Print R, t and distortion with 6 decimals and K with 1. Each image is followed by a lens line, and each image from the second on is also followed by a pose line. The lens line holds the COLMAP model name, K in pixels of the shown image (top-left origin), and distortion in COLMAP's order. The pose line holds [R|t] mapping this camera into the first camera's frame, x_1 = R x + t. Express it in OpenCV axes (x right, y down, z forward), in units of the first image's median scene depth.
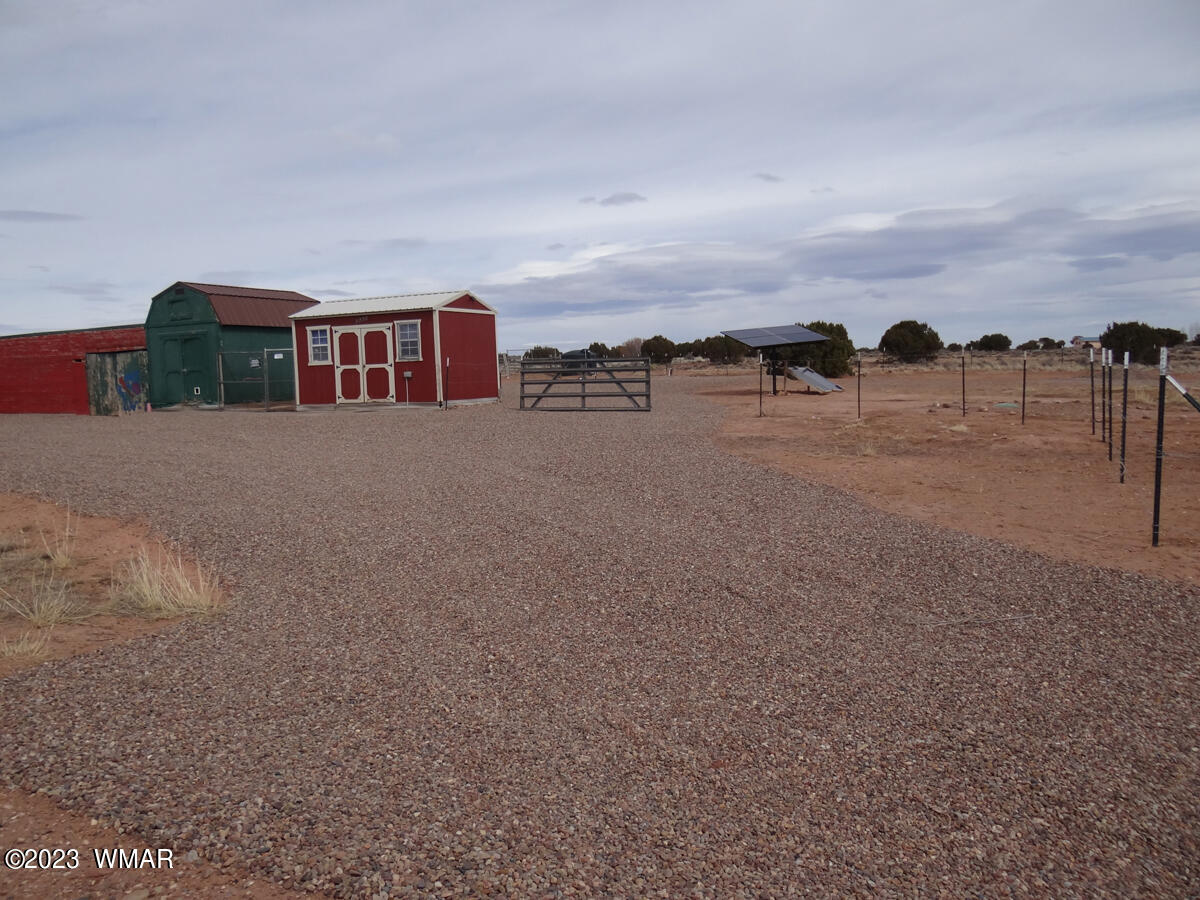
lens RADIAL K [[935.7, 0, 605.3], [0, 935.7, 441.7], [0, 0, 1]] dist [-0.054504, 0.034019]
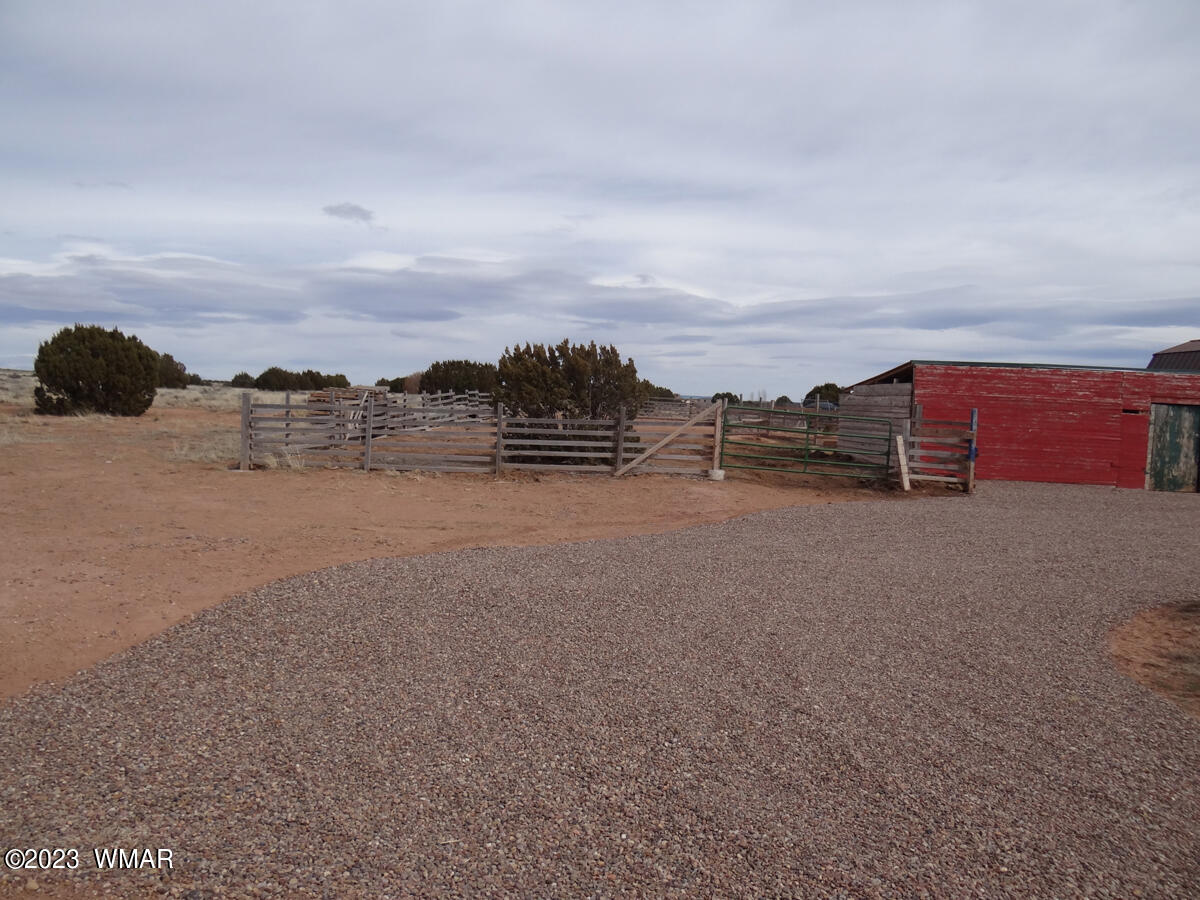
lens RADIAL K [[935.7, 0, 502.5], [0, 935.7, 450.7], [0, 0, 1]] dist [-0.054504, 0.034019]
pose [[0.889497, 0.040583, 0.455134, -1.540271], [-0.029849, 0.999081, -0.030749, -0.025180], [-0.455964, 0.013766, 0.889892, 0.685756]]
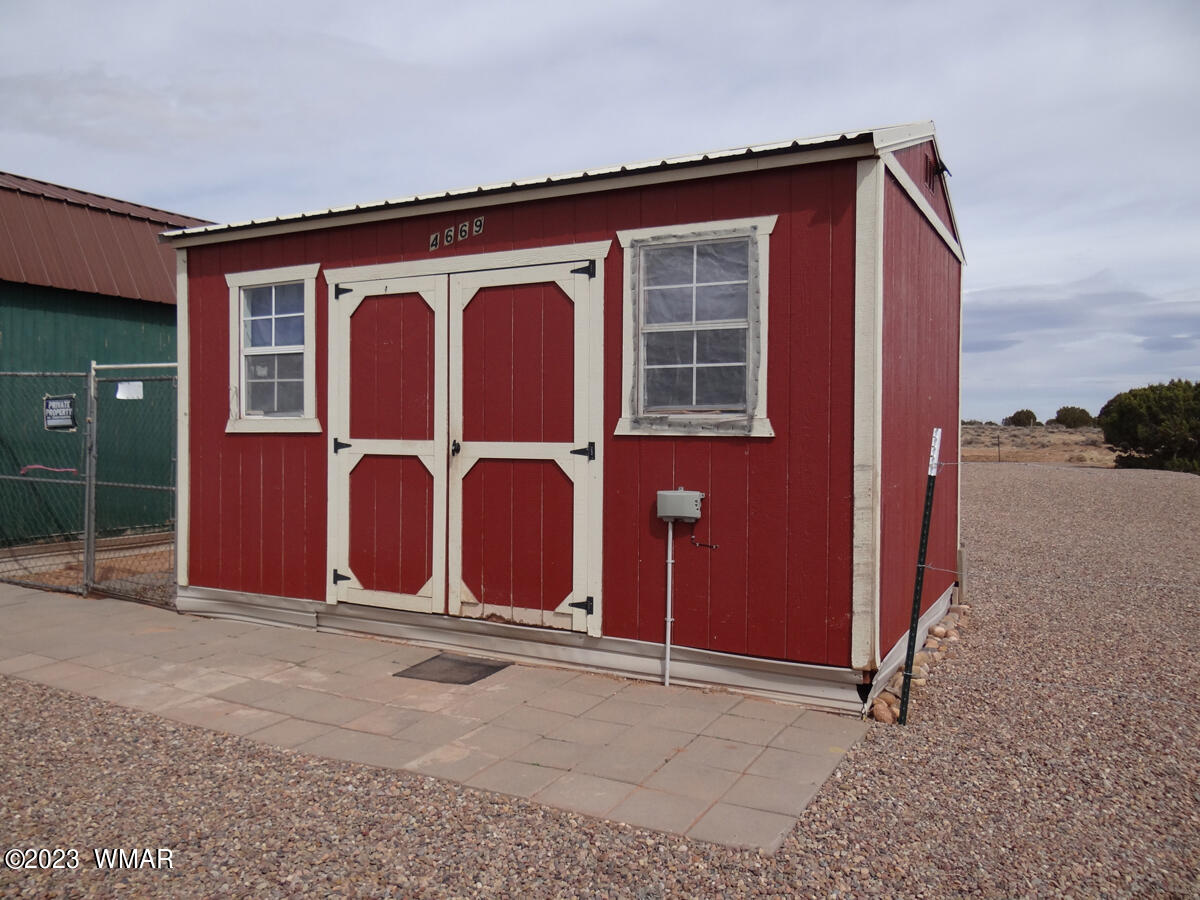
lens RADIAL K [[935.7, 0, 569.9], [0, 935.7, 436.2], [0, 0, 1]] dist [-0.054504, 0.034019]
pose [[0.994246, 0.040540, -0.099157, -0.209302], [-0.047617, 0.996405, -0.070076, -0.069237], [0.095959, 0.074394, 0.992601, 0.781245]]
